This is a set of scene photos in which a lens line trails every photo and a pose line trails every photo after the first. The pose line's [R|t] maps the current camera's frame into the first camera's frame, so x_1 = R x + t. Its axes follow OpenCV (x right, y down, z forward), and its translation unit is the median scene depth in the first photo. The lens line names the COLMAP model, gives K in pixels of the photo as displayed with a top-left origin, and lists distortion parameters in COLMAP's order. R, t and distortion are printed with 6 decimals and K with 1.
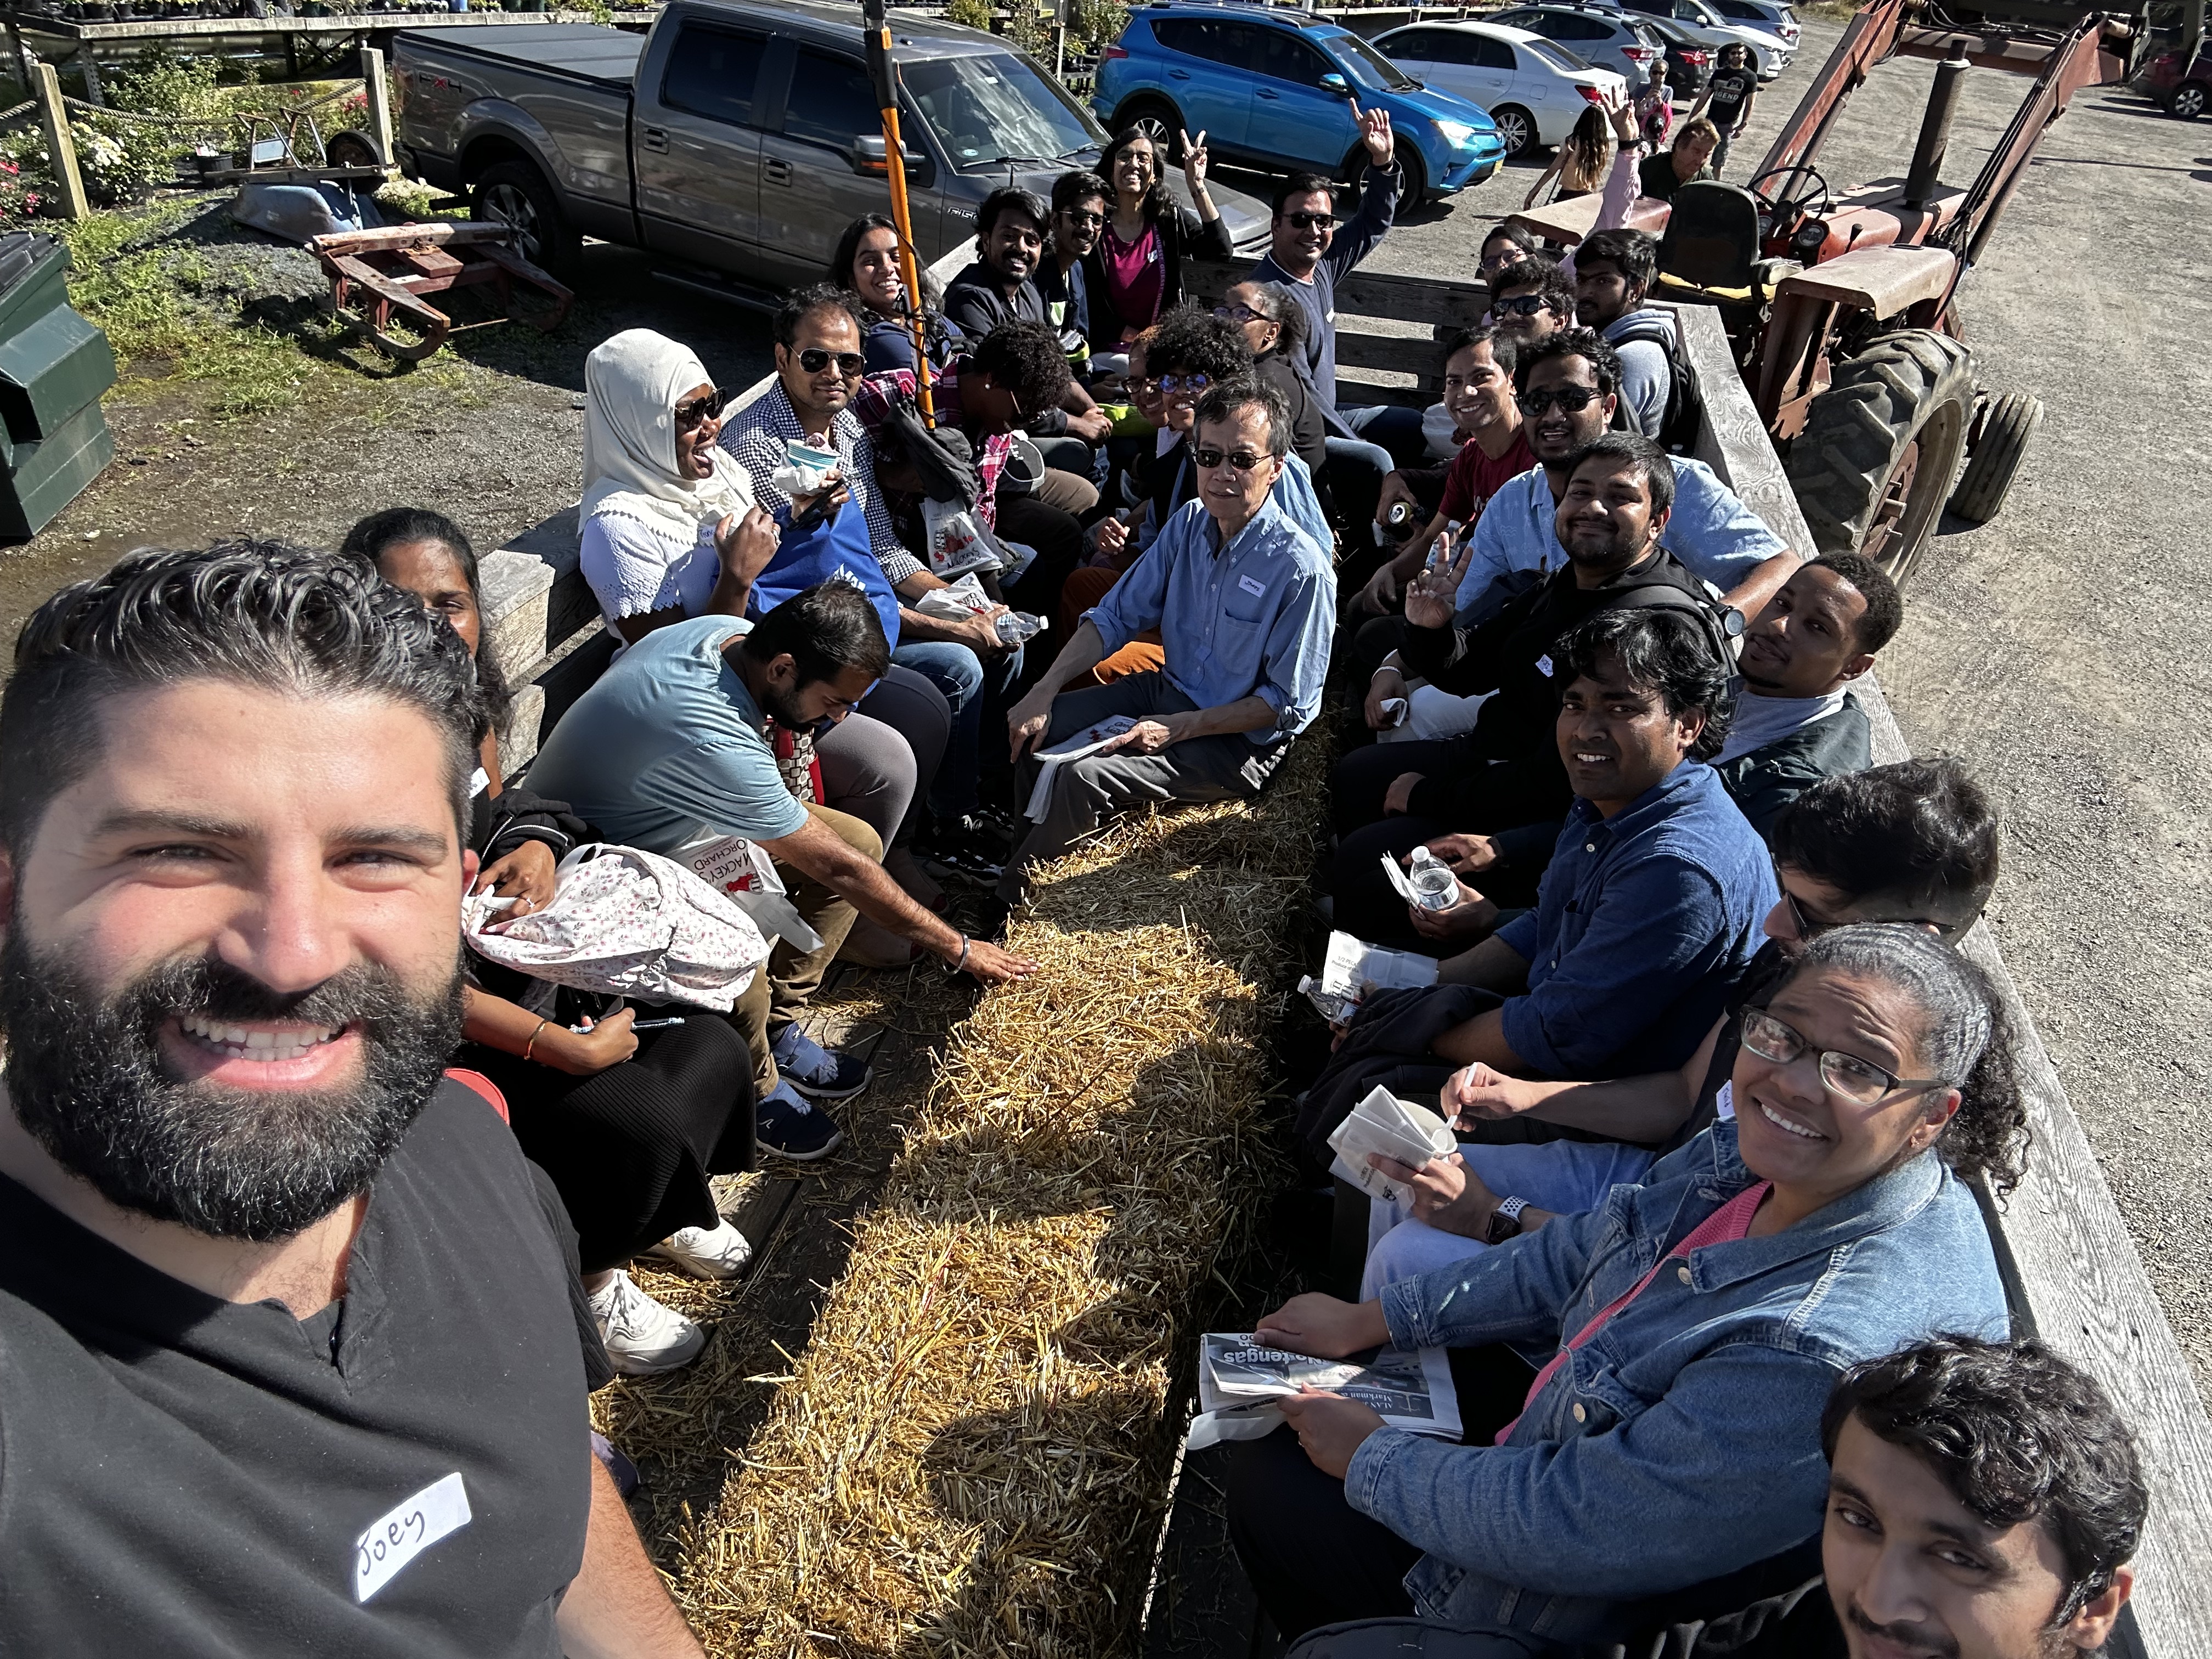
lens RADIAL K [[1526.9, 0, 1111.4], [0, 1526.9, 842.7], [0, 0, 1]] dist [0.057412, -0.078119]
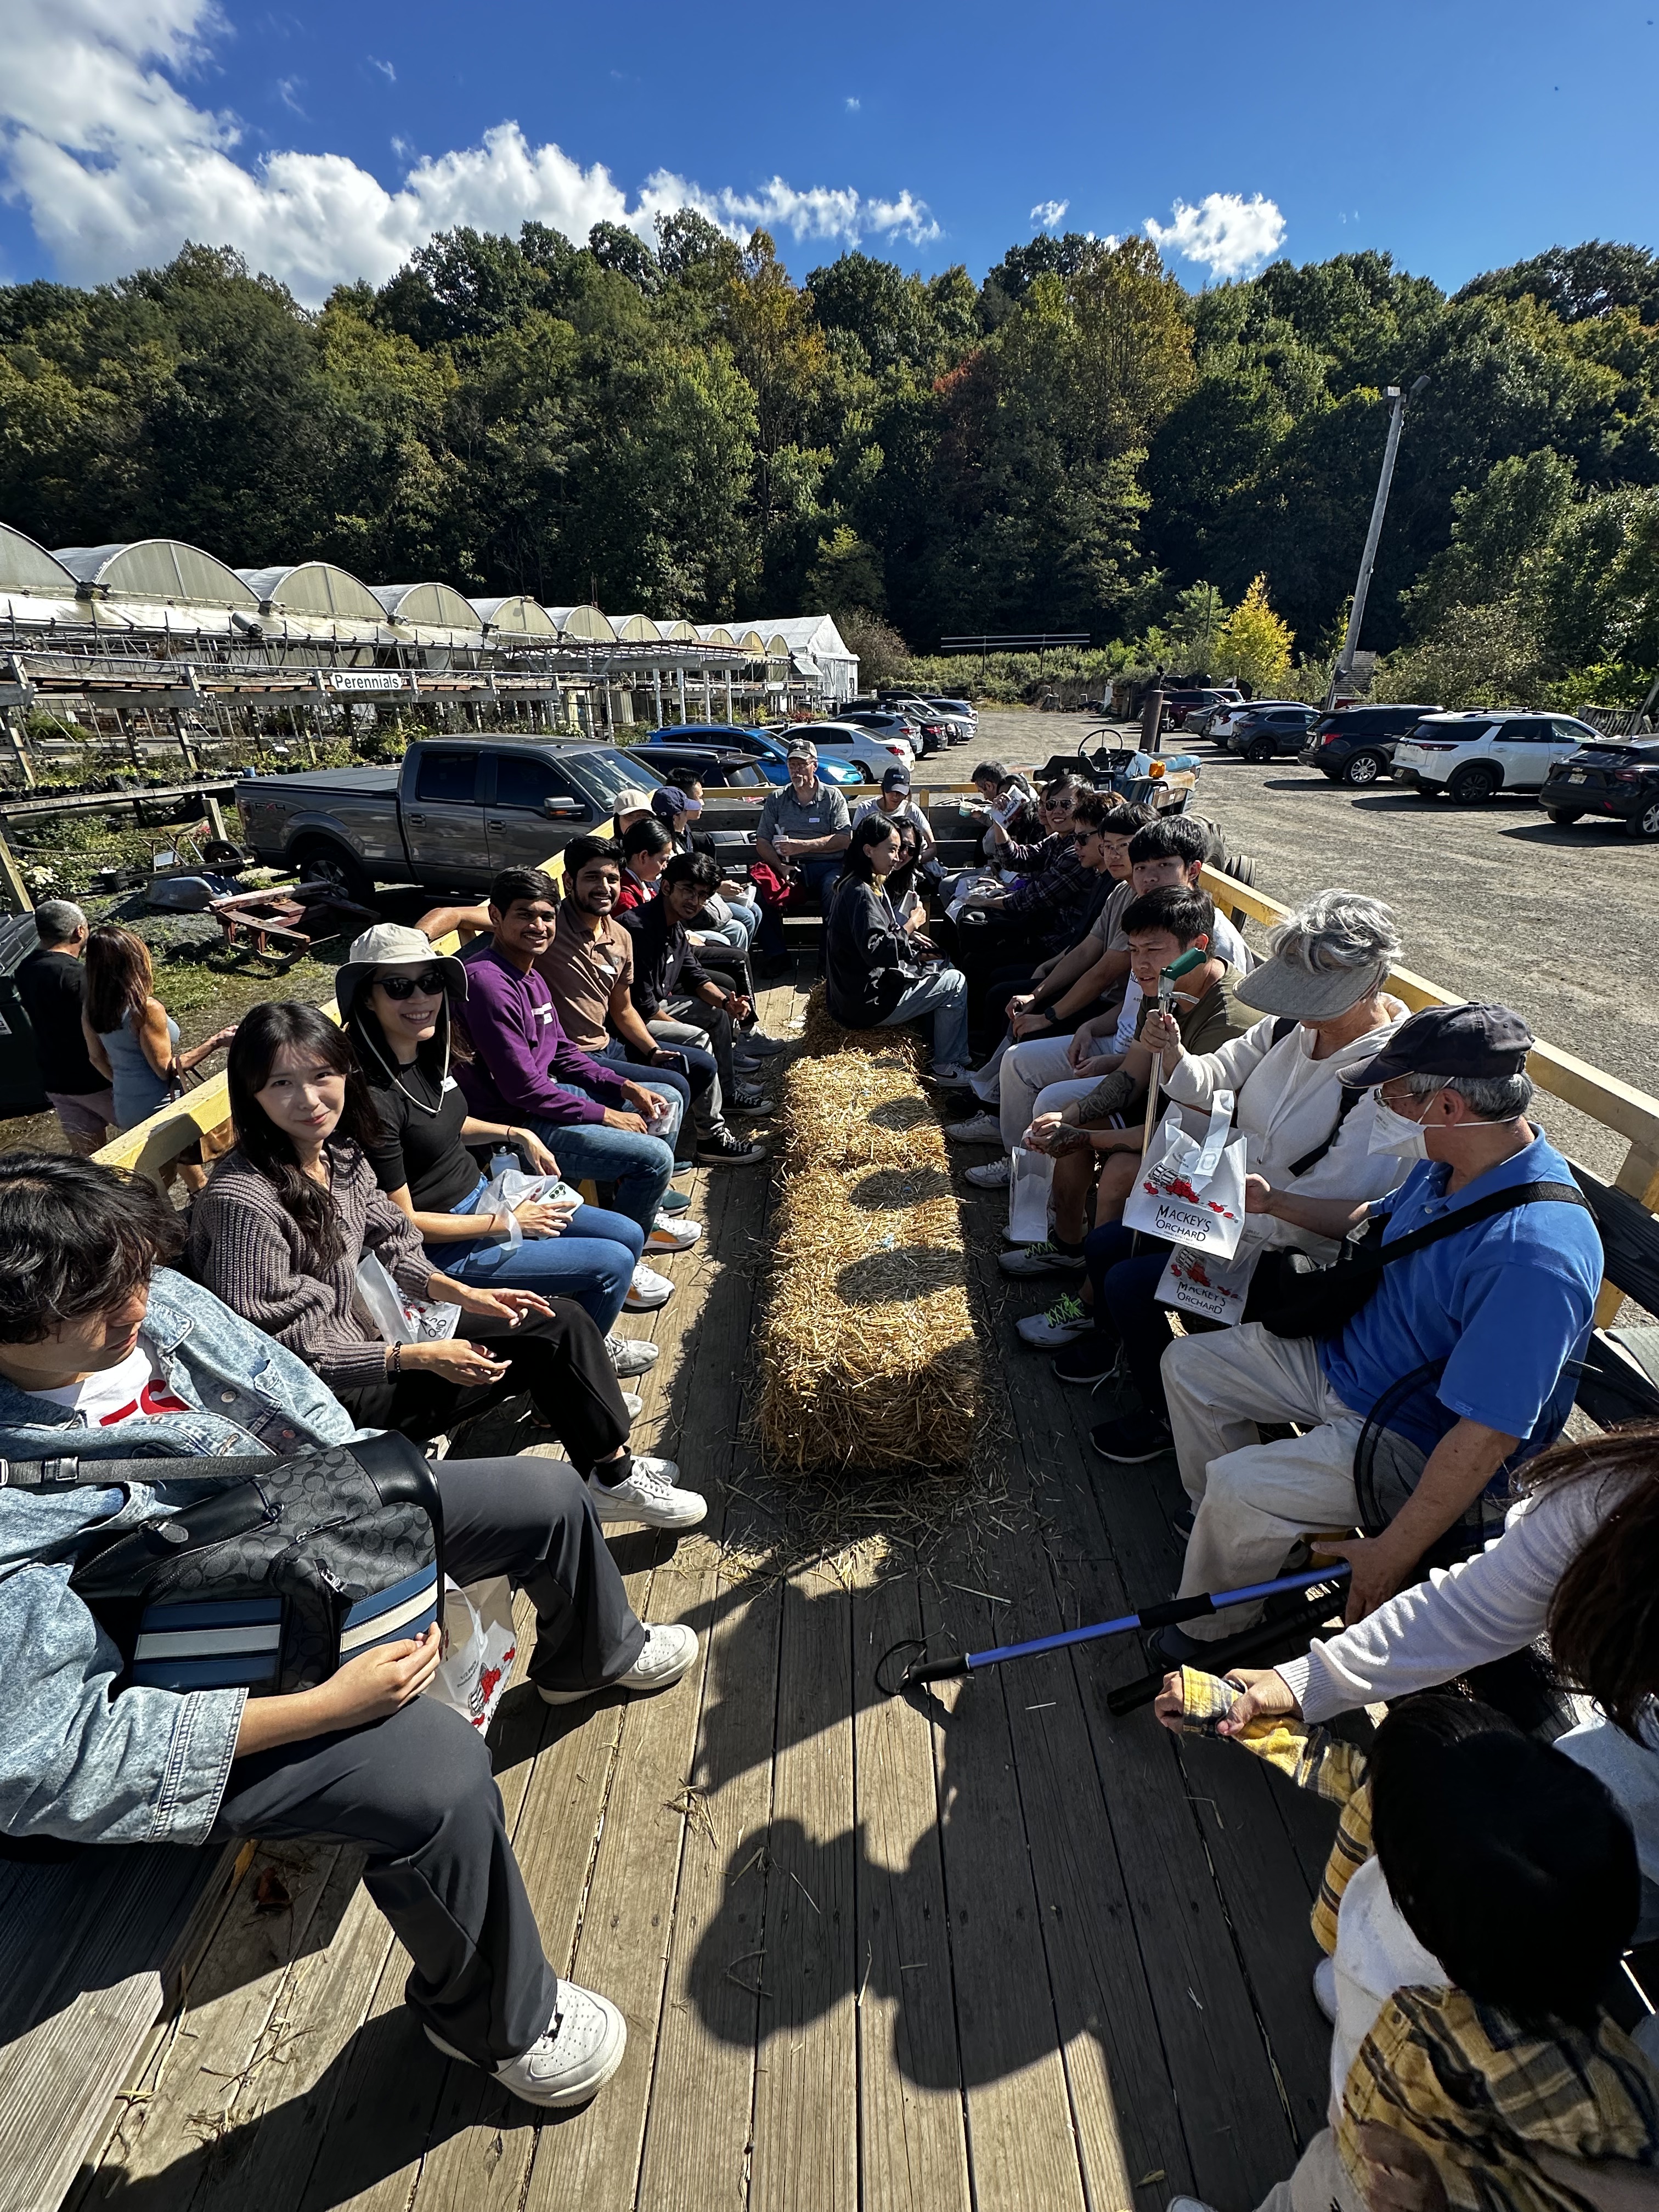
lens RADIAL K [[871.3, 0, 826.3], [0, 871.3, 1114.0], [0, 0, 1]] dist [-0.001691, -0.000036]
pose [[0.965614, -0.188095, 0.179469, -0.090065], [0.203767, 0.976284, -0.073140, 0.026135], [-0.161455, 0.107195, 0.981041, 0.011656]]
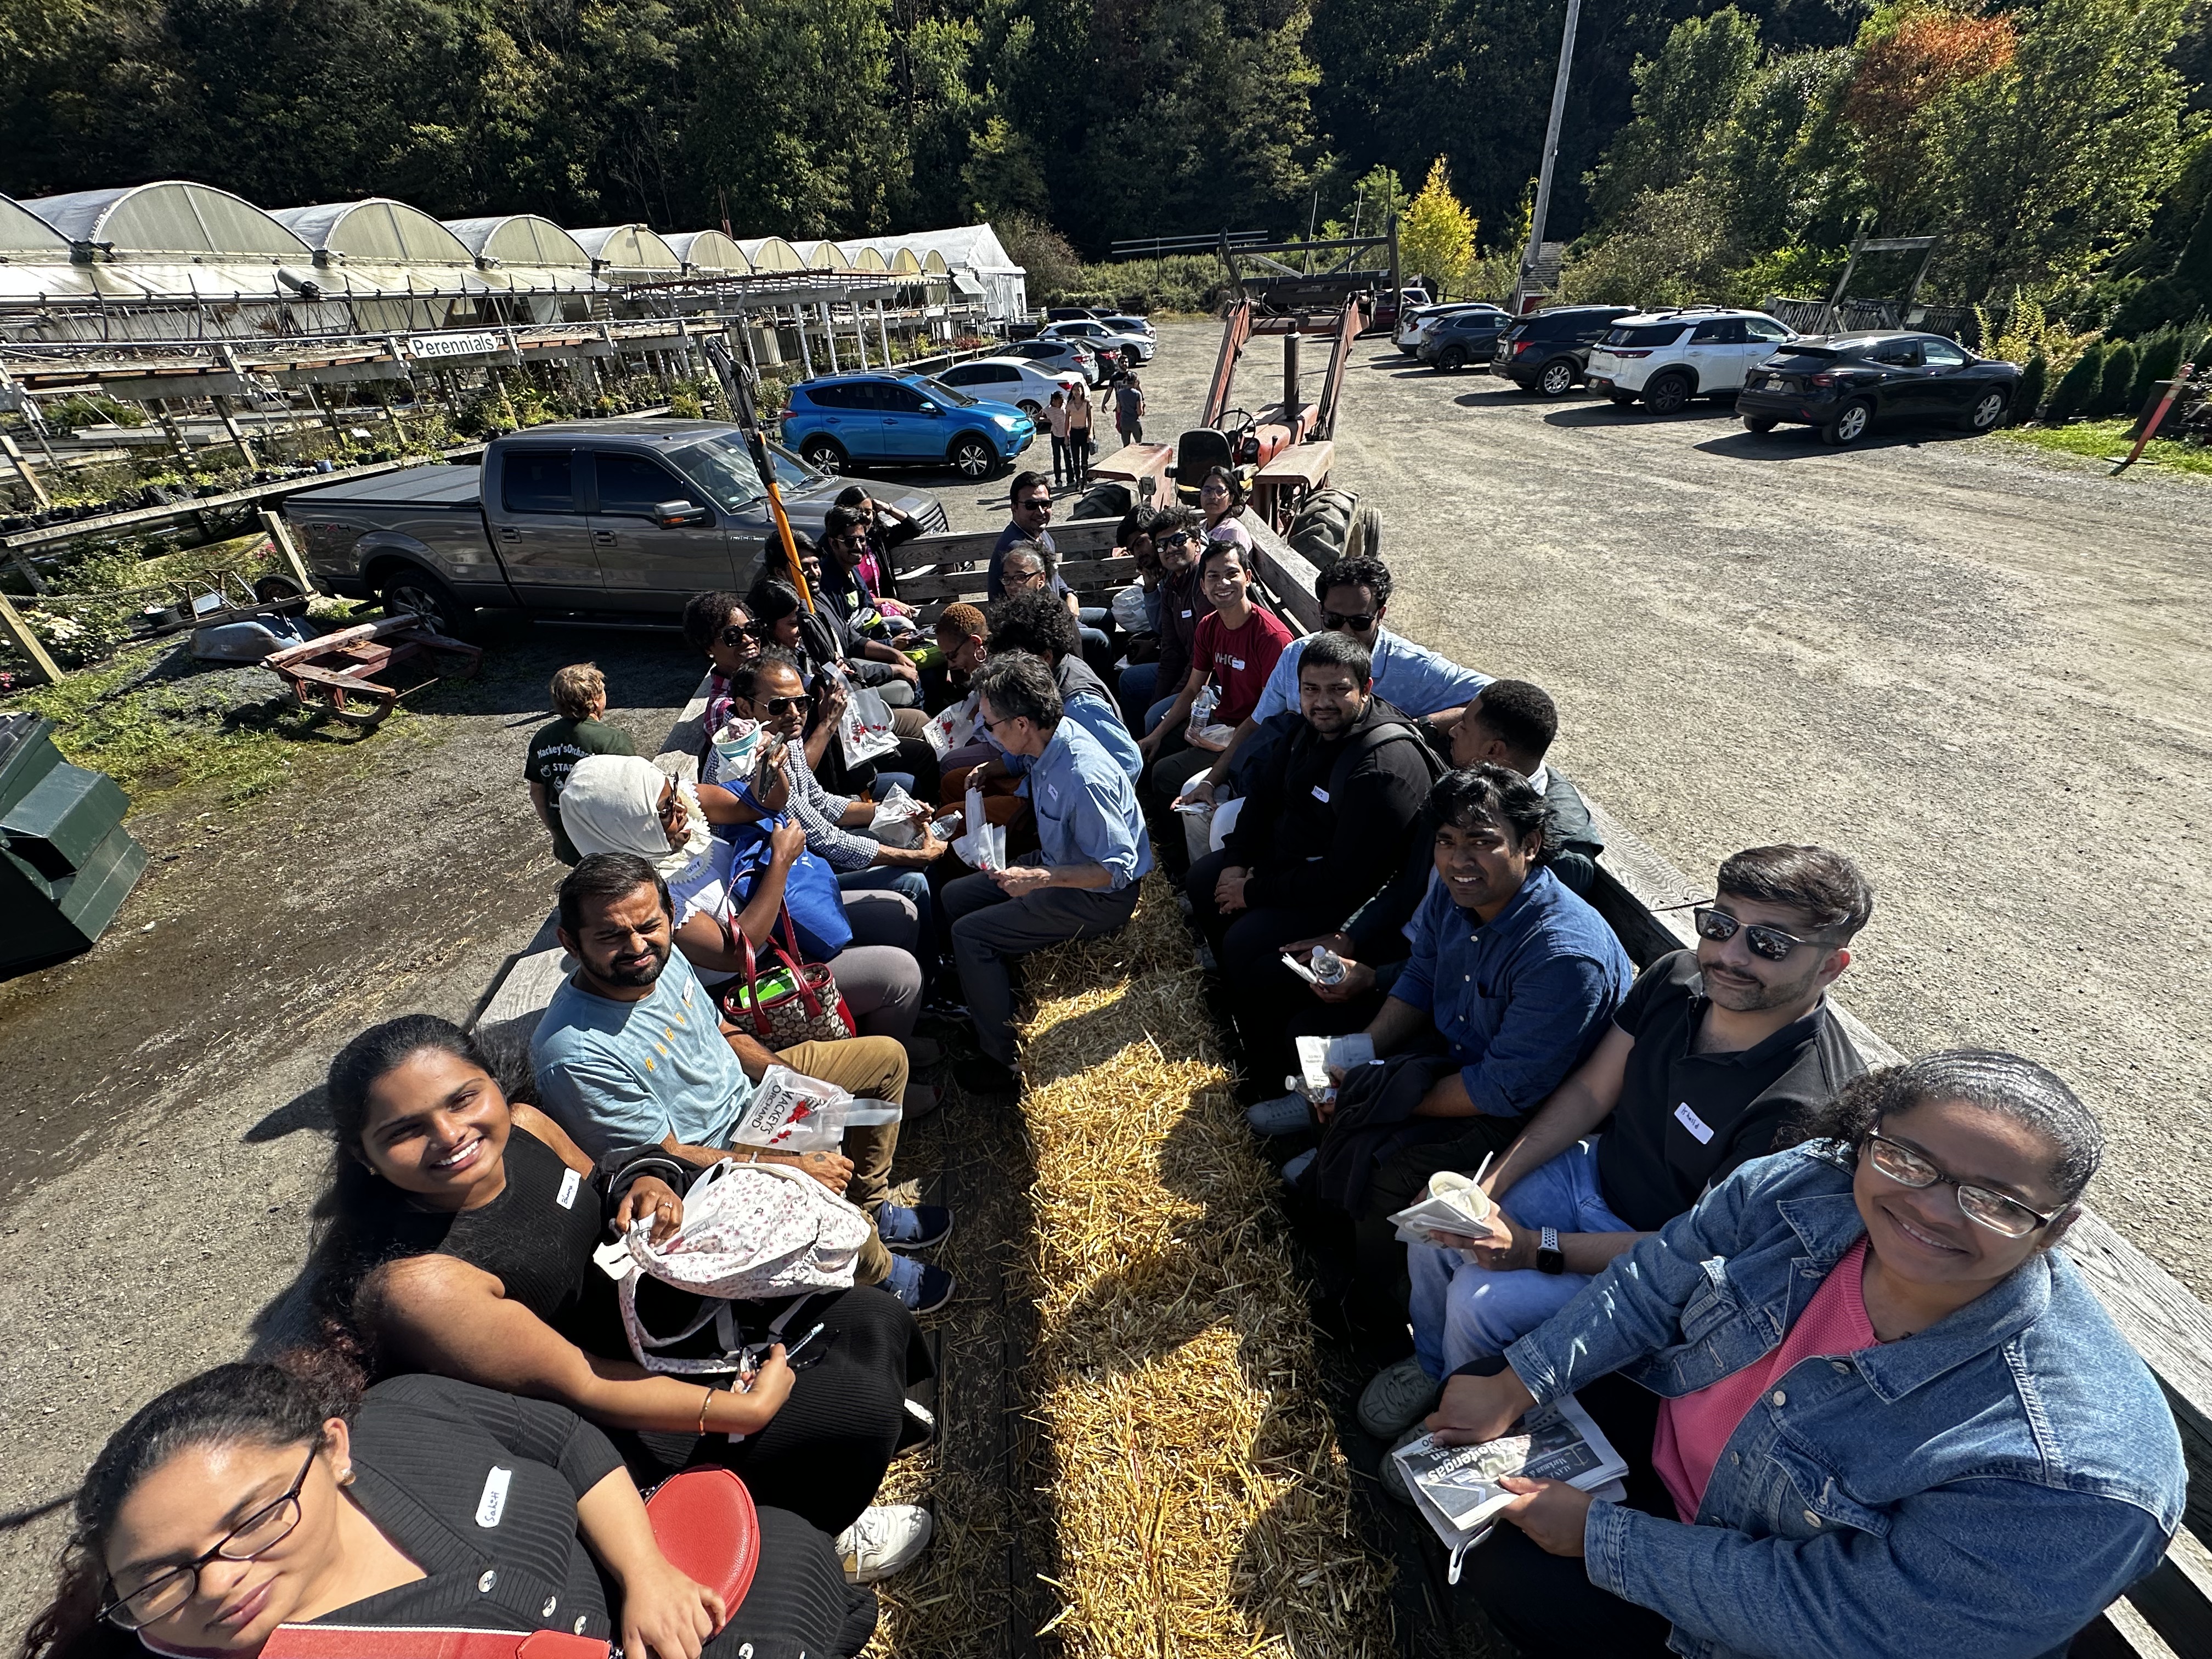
lens RADIAL K [[871.3, 0, 1106.0], [0, 871.3, 829.5], [0, 0, 1]] dist [-0.001691, -0.000036]
pose [[0.929507, -0.293775, 0.222962, -0.034283], [0.292812, 0.955409, 0.038142, -0.052232], [-0.224225, 0.029832, 0.974081, 0.072114]]
